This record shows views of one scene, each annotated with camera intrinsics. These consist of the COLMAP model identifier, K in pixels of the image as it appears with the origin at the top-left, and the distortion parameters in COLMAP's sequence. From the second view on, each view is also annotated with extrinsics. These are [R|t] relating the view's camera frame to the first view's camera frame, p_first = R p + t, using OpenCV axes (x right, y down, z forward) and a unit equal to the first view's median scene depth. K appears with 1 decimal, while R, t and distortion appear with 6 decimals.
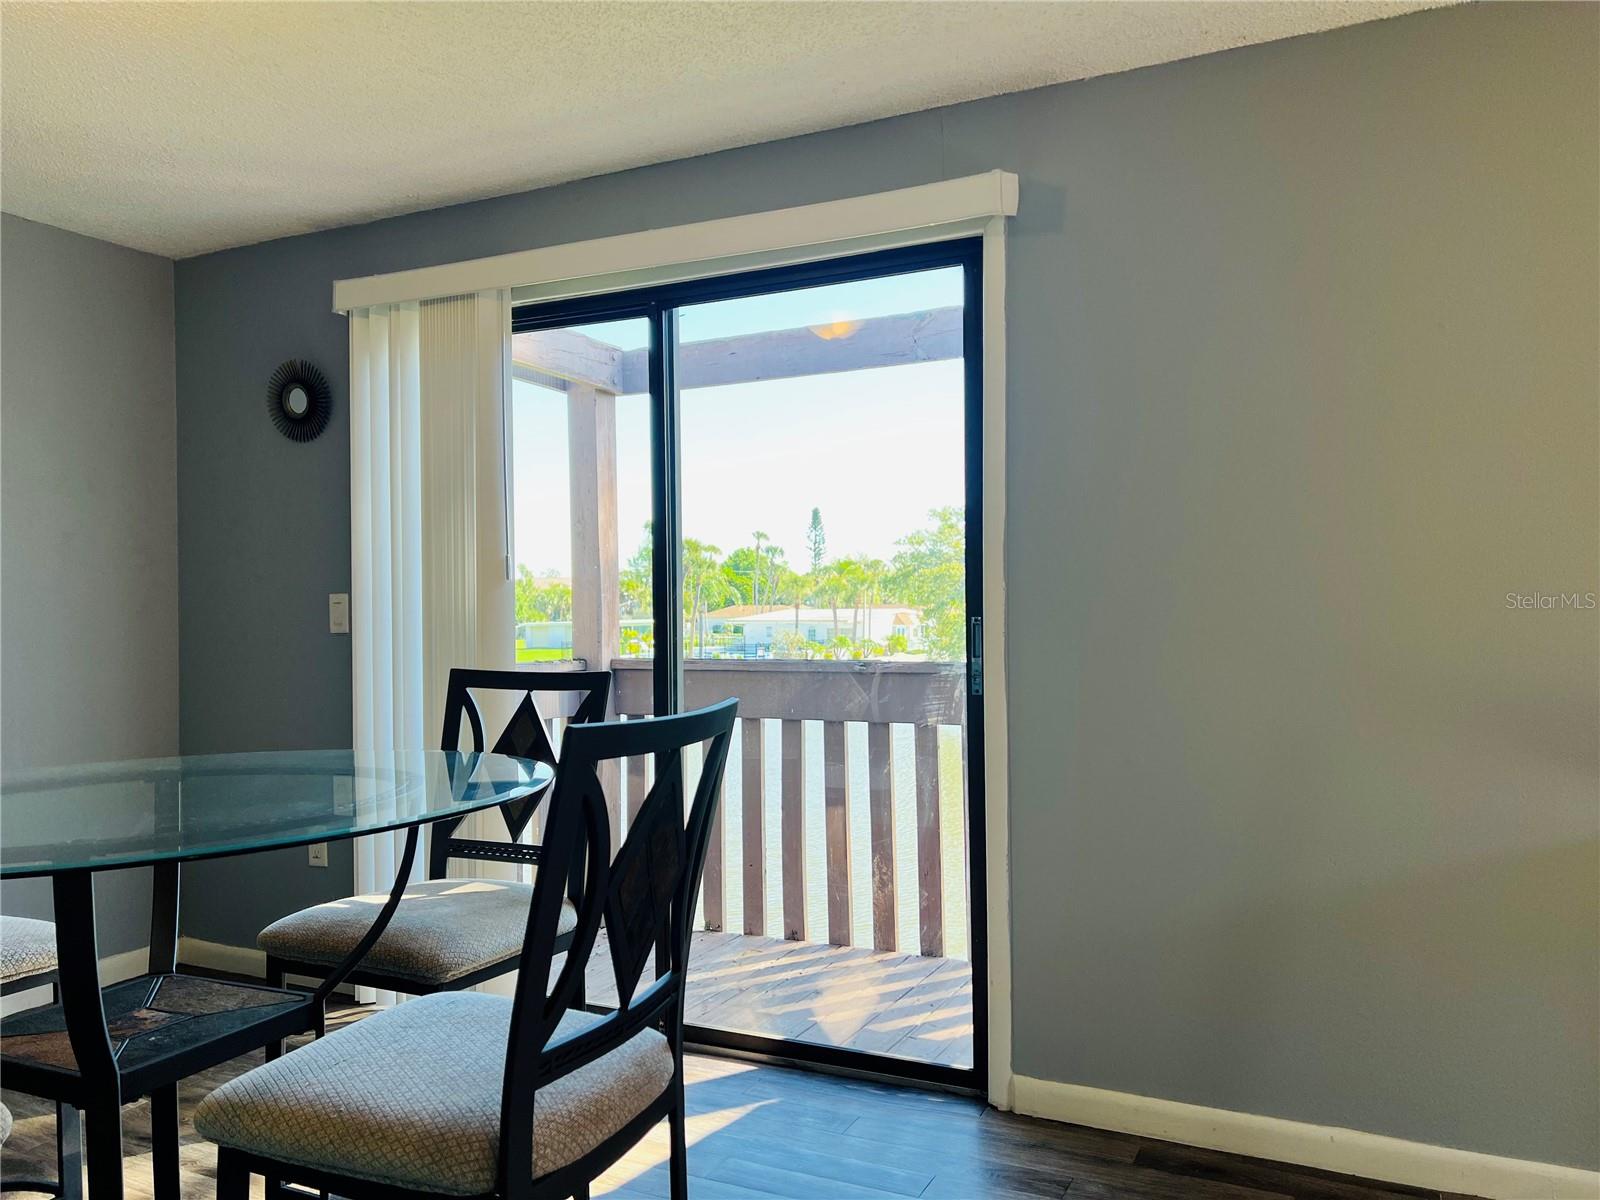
lens RADIAL K [[1200.5, 0, 799.1], [0, 1200.5, 602.1], [0, 0, 1]] dist [0.049672, -0.055165]
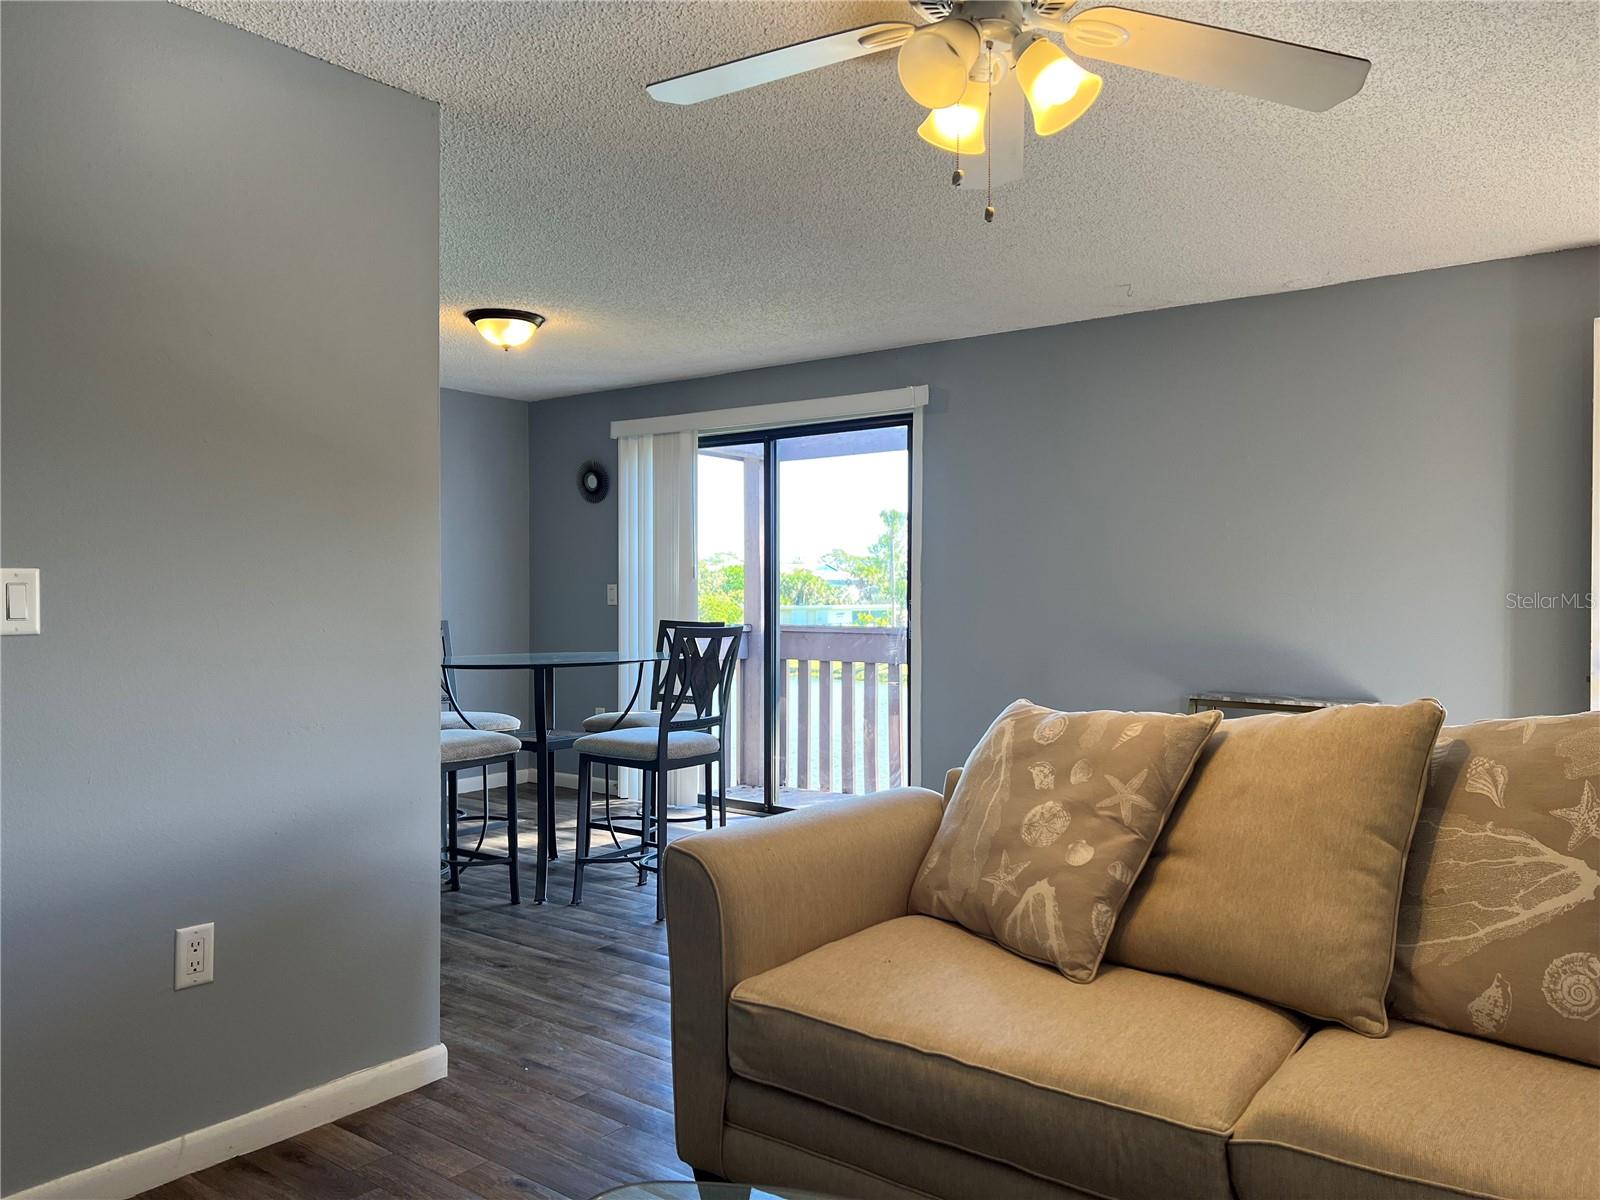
lens RADIAL K [[1200.5, 0, 802.0], [0, 1200.5, 608.8], [0, 0, 1]] dist [0.049672, -0.055165]
pose [[0.979566, 0.015490, -0.200525, 0.328487], [-0.012022, 0.999757, 0.018501, -0.007340], [0.200763, -0.015712, 0.979514, -0.892559]]
